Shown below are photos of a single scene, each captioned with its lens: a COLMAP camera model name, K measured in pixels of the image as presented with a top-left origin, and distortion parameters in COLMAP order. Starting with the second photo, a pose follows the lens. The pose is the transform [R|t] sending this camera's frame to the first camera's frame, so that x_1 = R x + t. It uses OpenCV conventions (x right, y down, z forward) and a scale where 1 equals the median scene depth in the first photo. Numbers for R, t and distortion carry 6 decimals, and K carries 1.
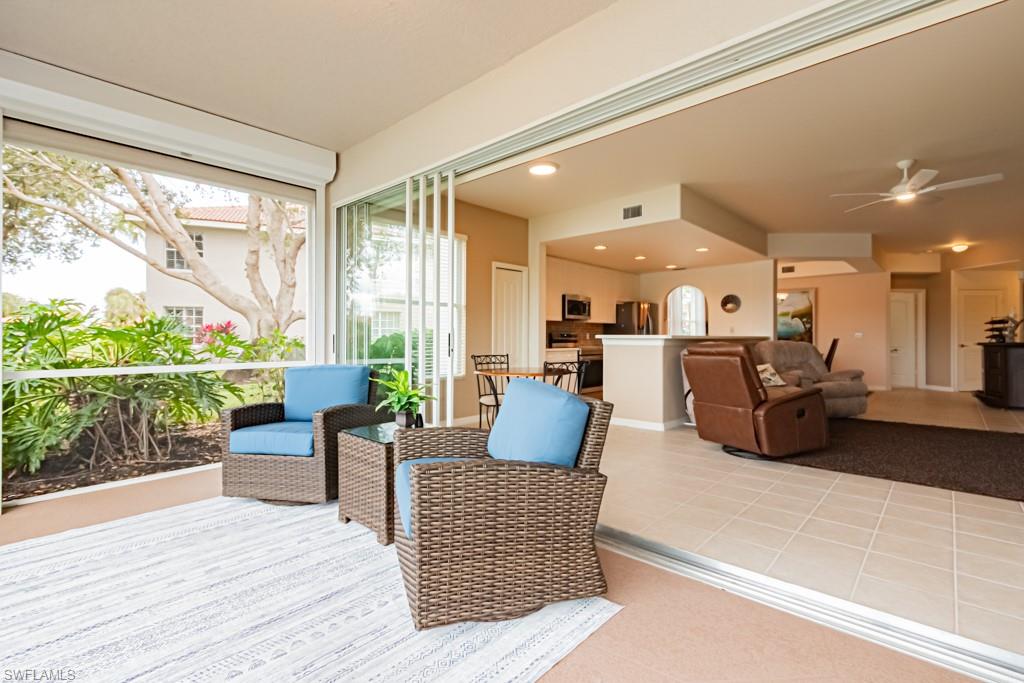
lens RADIAL K [[468.1, 0, 487.0], [0, 468.1, 336.3], [0, 0, 1]] dist [-0.000284, -0.005321]
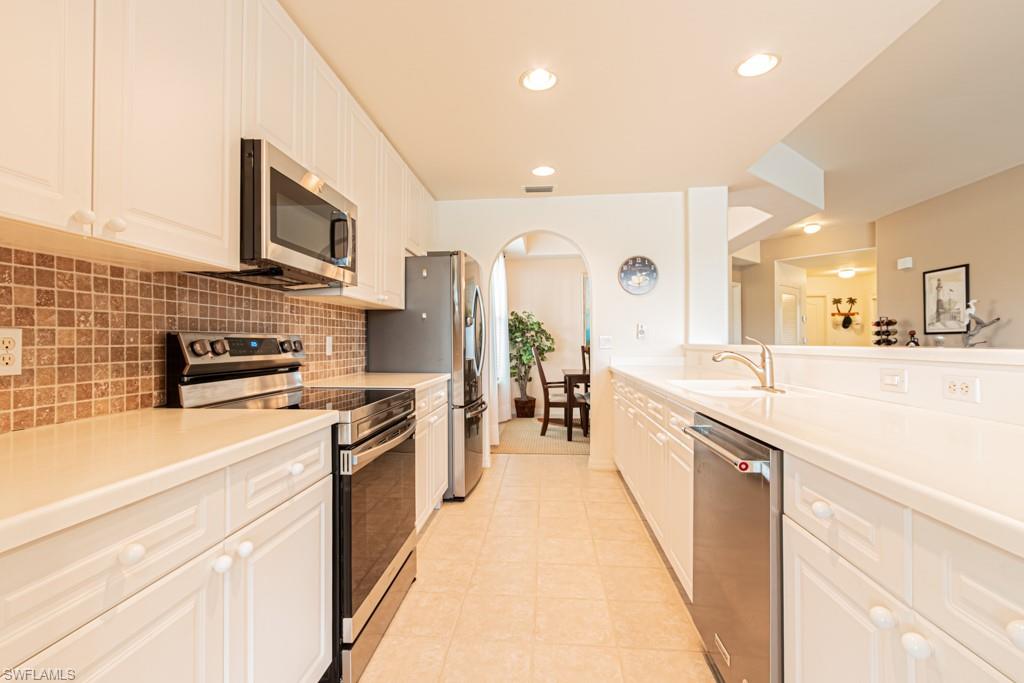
lens RADIAL K [[468.7, 0, 505.6], [0, 468.7, 337.1], [0, 0, 1]] dist [0.003398, 0.000203]
pose [[0.765024, 0.002169, 0.643998, 0.124132], [0.002886, 0.999973, -0.006796, -0.004302], [-0.643995, 0.007058, 0.764997, 0.809304]]
